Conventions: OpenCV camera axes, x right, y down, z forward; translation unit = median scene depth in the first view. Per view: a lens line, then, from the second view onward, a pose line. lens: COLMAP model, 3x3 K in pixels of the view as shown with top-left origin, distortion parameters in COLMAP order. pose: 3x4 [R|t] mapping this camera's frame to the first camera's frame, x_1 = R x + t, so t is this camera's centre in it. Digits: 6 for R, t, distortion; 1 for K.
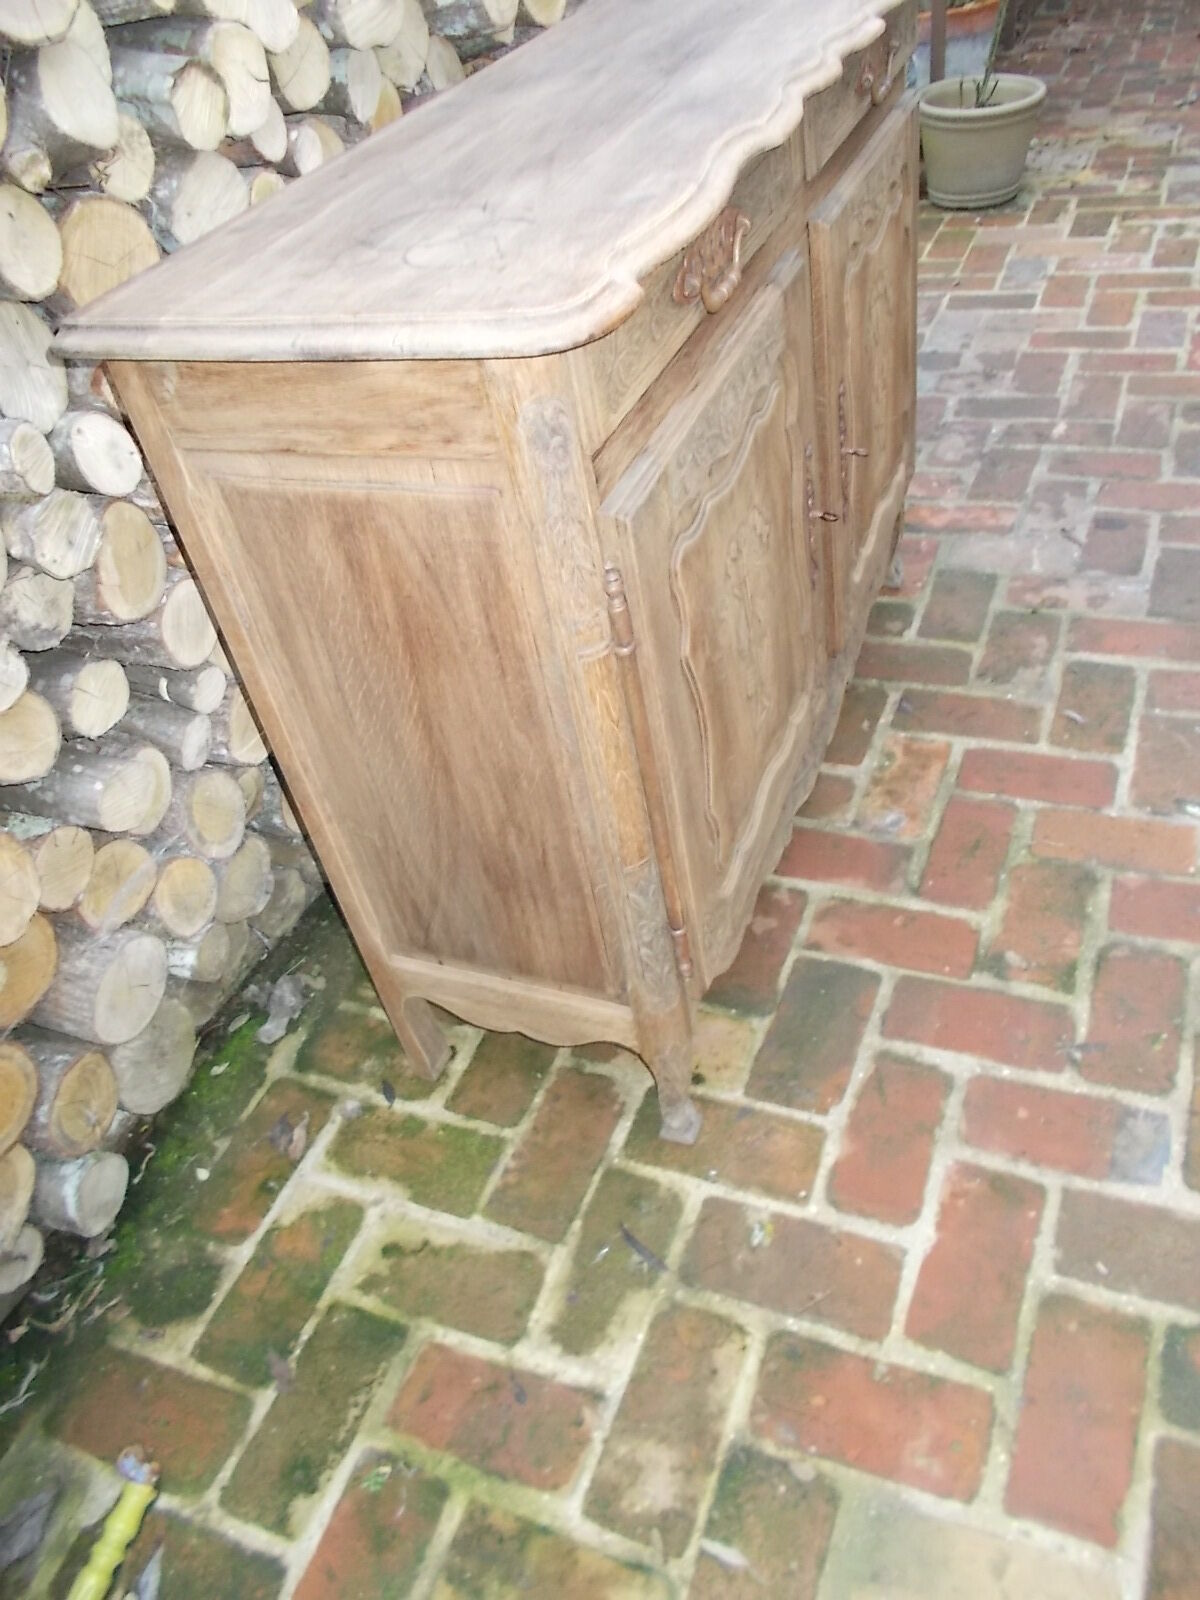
lens RADIAL K [[1195.0, 0, 603.1], [0, 1195.0, 794.4], [0, 0, 1]] dist [-0.011710, -0.006016]
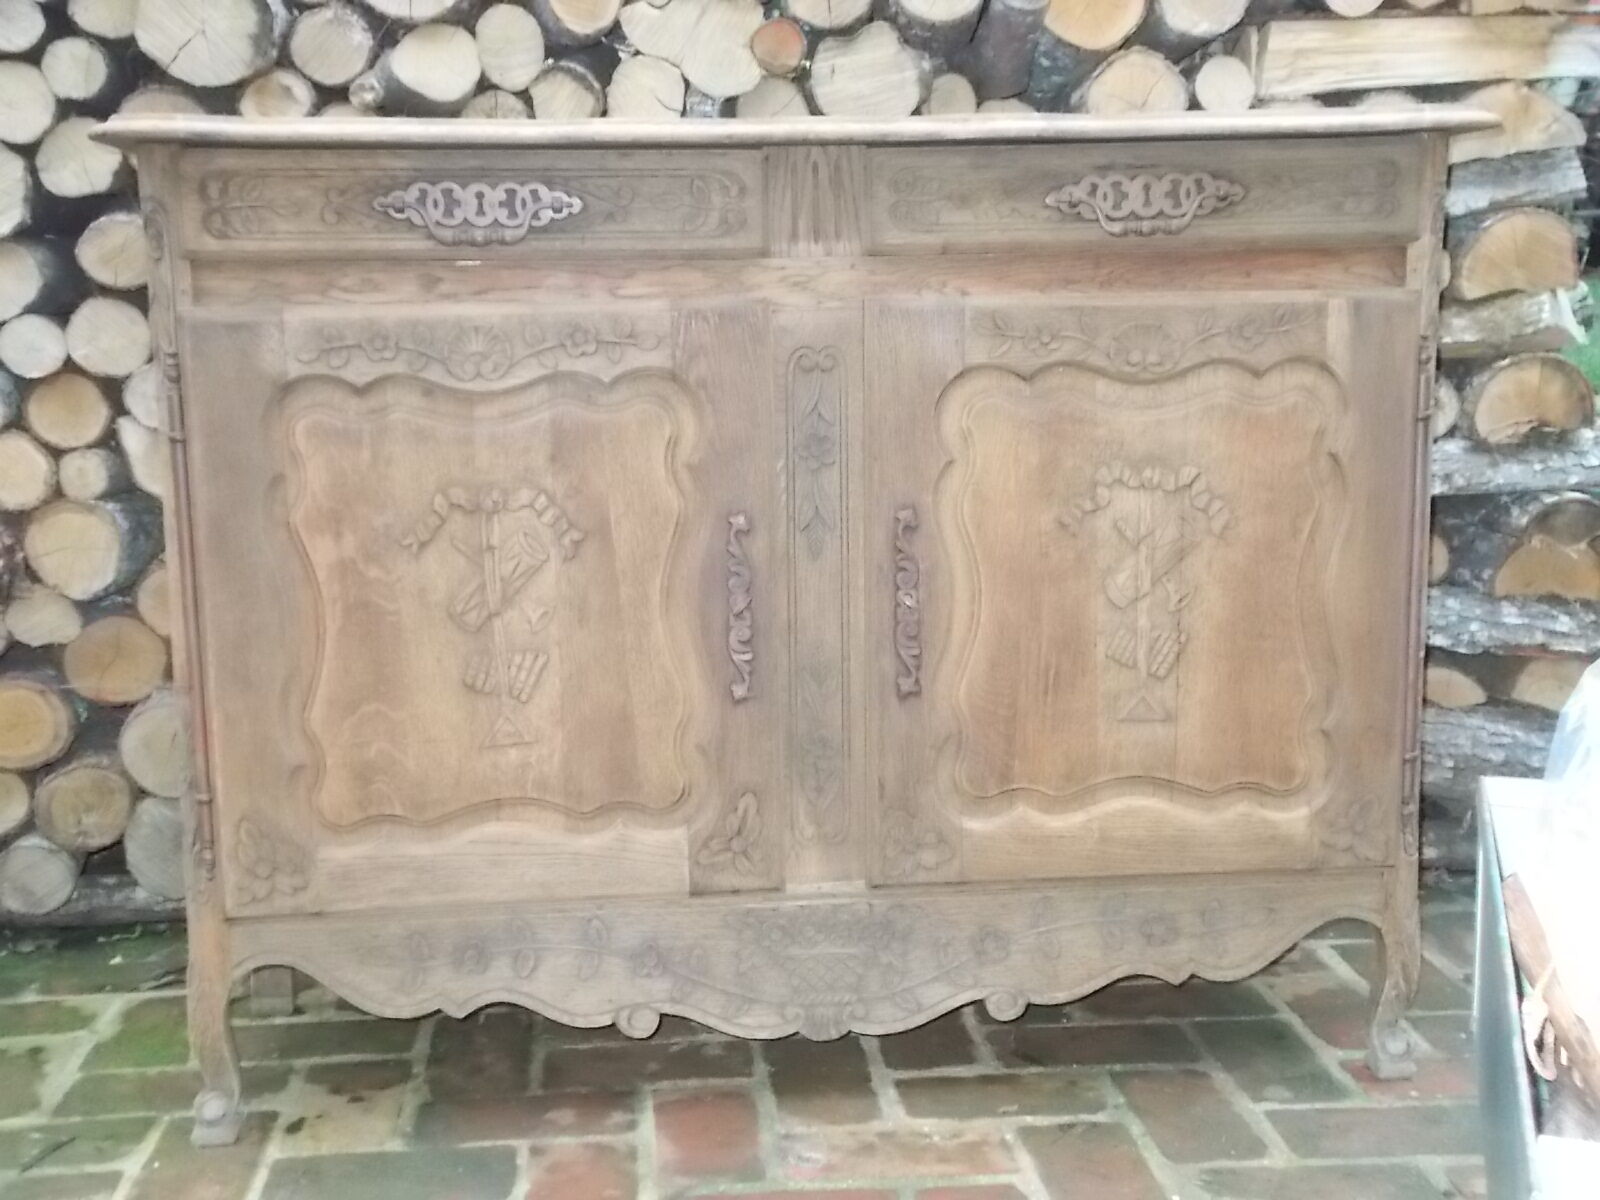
lens RADIAL K [[1955.0, 0, 772.2], [0, 1955.0, 601.1], [0, 0, 1]] dist [0.122410, -0.016340]
pose [[0.459759, 0.297166, -0.836848, 1.078878], [-0.634082, 0.769613, -0.075070, -0.121156], [0.621741, 0.565144, 0.542264, 0.240029]]
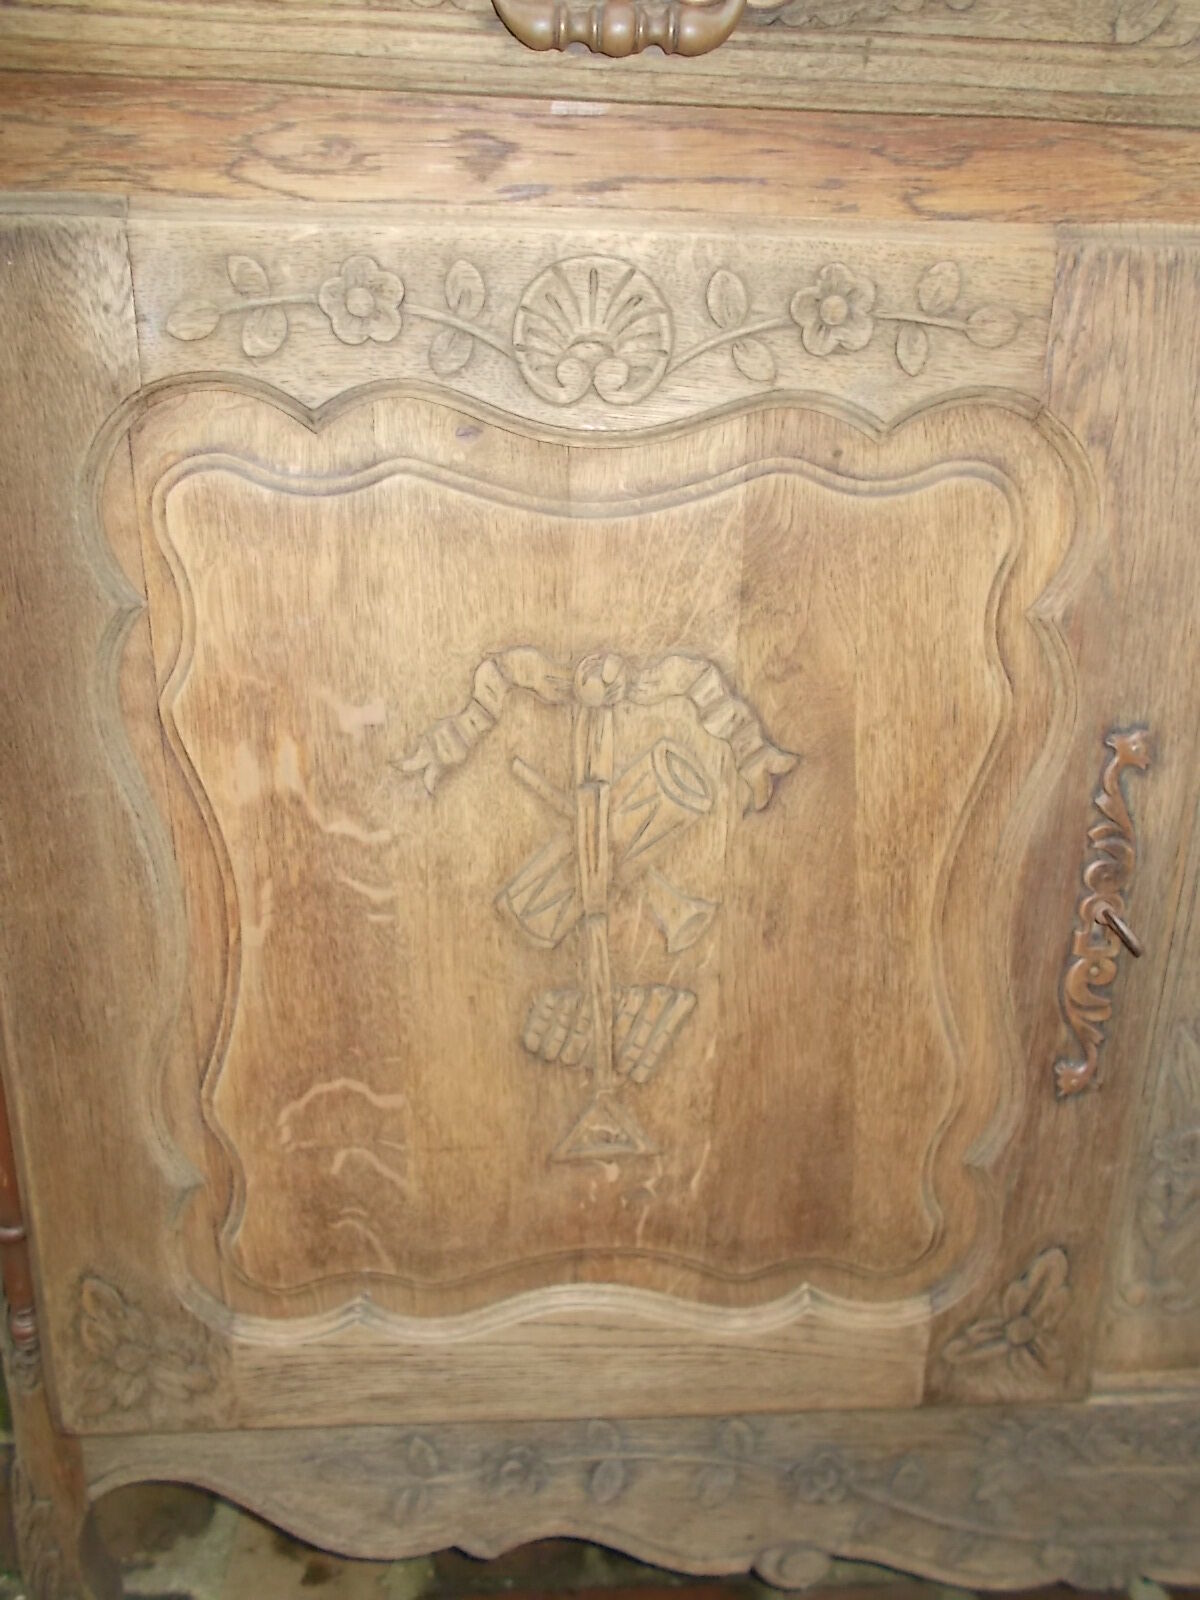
lens RADIAL K [[1284.7, 0, 603.4], [0, 1284.7, 783.4], [0, 0, 1]] dist [0.000915, 0.006357]
pose [[0.421516, 0.448861, -0.787939, 0.346786], [-0.669510, 0.740089, 0.063441, -0.148911], [0.611622, 0.500792, 0.612476, 0.517367]]
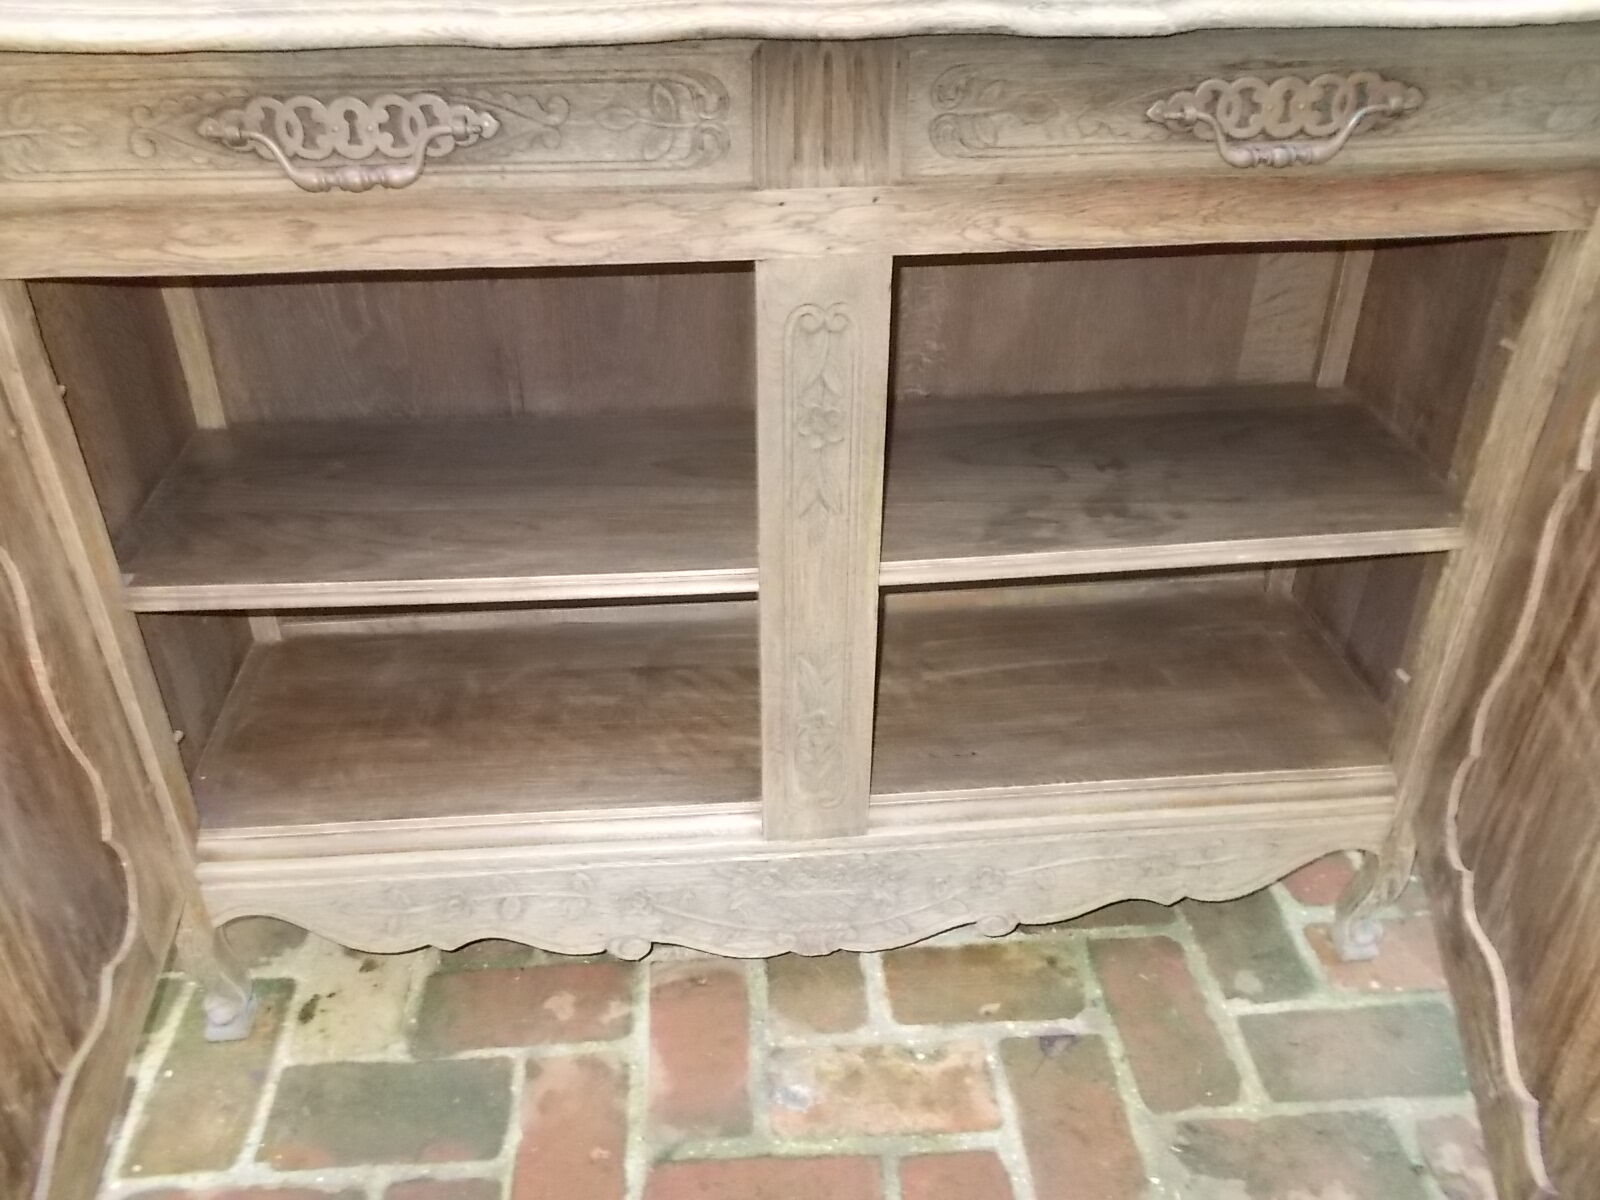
lens RADIAL K [[1284.7, 0, 783.1], [0, 1284.7, 584.7], [0, 0, 1]] dist [0.000915, 0.006357]
pose [[0.441406, 0.610640, -0.657480, 0.555565], [-0.645743, 0.724934, 0.239762, -0.363230], [0.623038, 0.318730, 0.714307, 0.405038]]
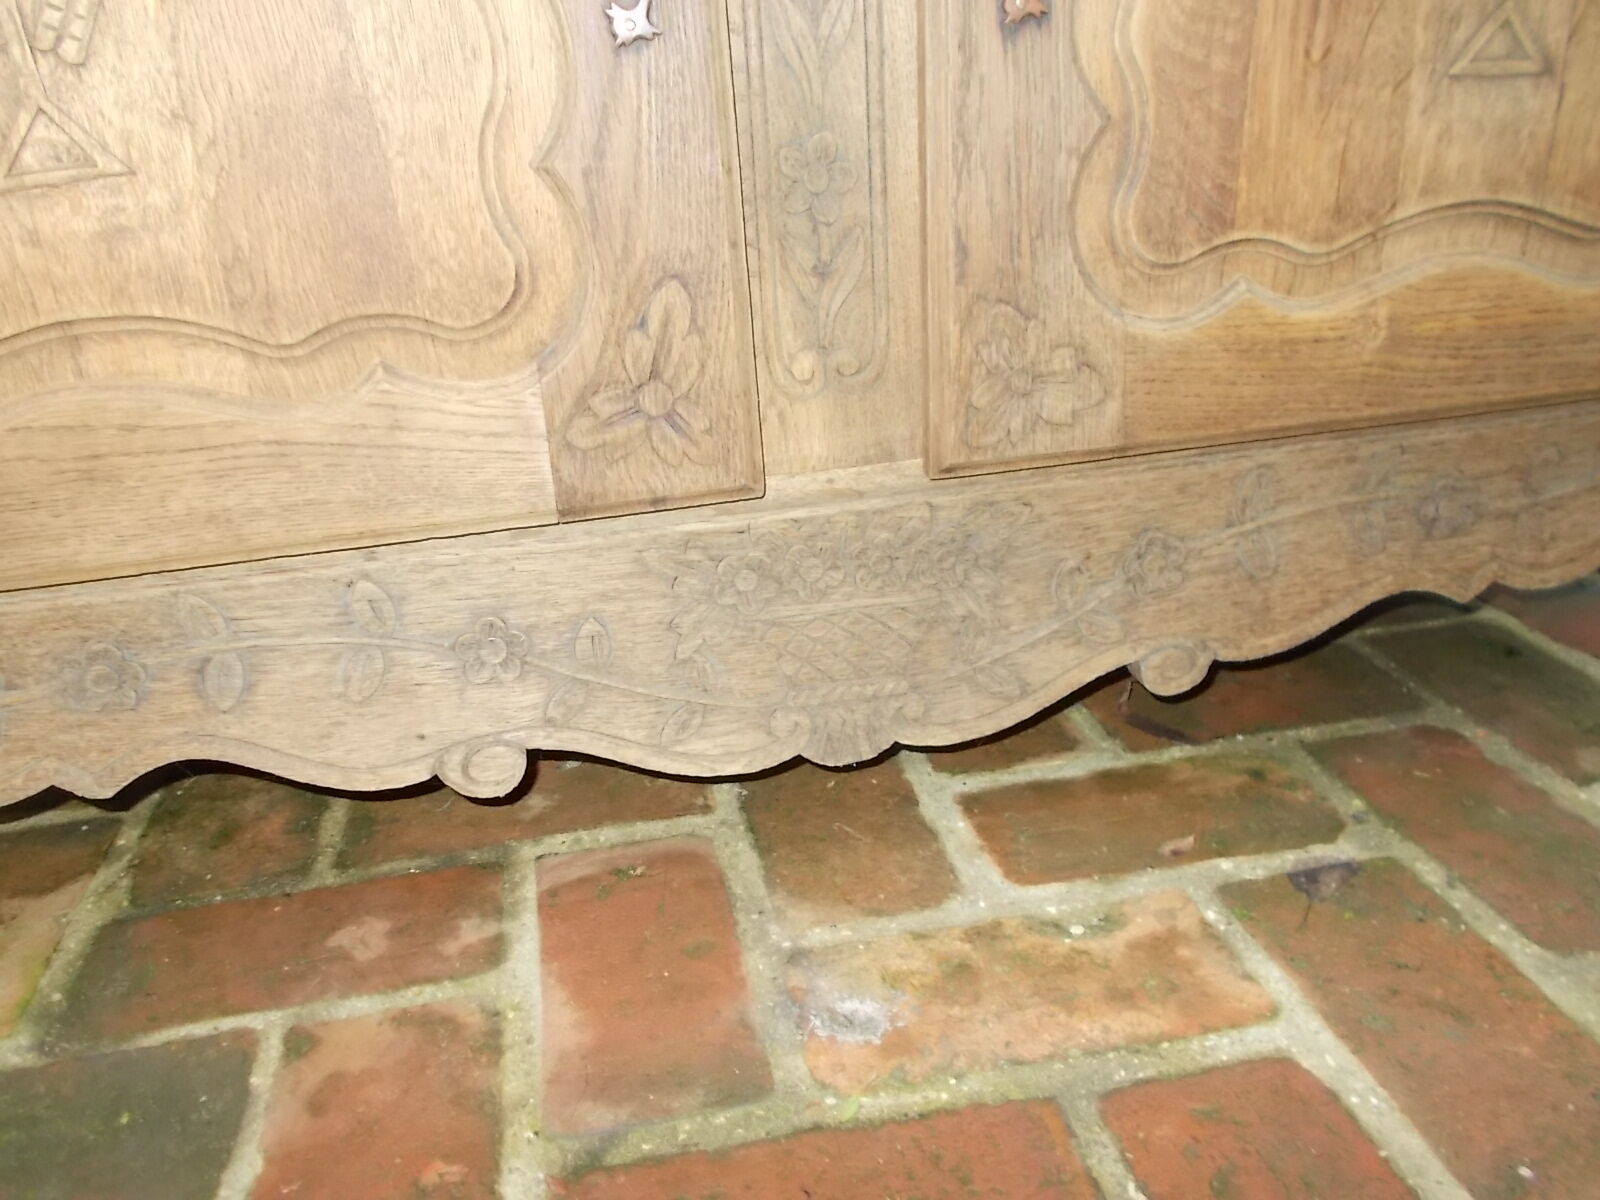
lens RADIAL K [[1304.7, 0, 785.3], [0, 1304.7, 584.5], [0, 0, 1]] dist [-0.002286, 0.010470]
pose [[0.554324, 0.437854, -0.707820, 0.446064], [-0.577681, 0.814635, 0.051522, -0.083250], [0.599174, 0.380334, 0.704511, 0.719316]]
